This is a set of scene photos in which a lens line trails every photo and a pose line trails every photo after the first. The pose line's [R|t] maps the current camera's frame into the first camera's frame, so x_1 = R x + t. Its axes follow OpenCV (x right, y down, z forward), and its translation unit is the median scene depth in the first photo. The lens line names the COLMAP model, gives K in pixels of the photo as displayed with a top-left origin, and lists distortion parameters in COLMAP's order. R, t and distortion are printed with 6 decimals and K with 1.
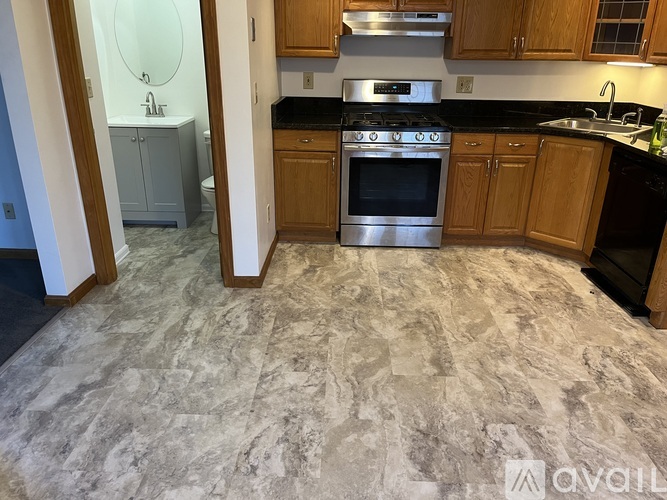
lens RADIAL K [[509.6, 0, 335.0], [0, 509.6, 250.0], [0, 0, 1]] dist [0.024193, -0.031465]
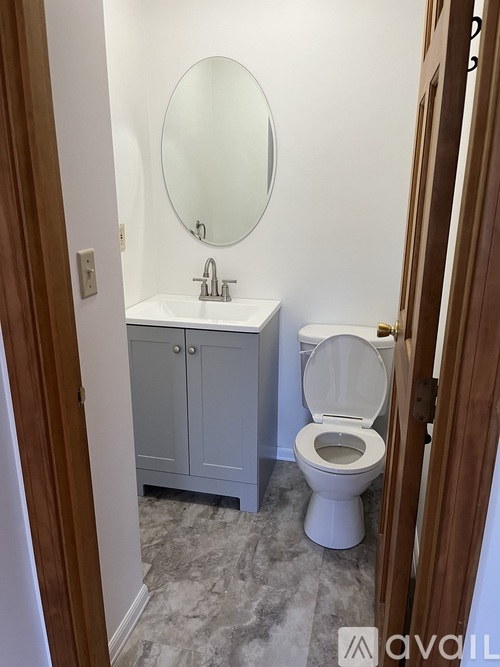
lens RADIAL K [[509.6, 0, 249.0], [0, 509.6, 335.7], [0, 0, 1]] dist [0.024193, -0.031465]
pose [[0.976468, 0.051618, -0.209395, -0.242234], [-0.071355, 0.993577, -0.087825, -0.217589], [0.203516, 0.100700, 0.973879, 0.573908]]
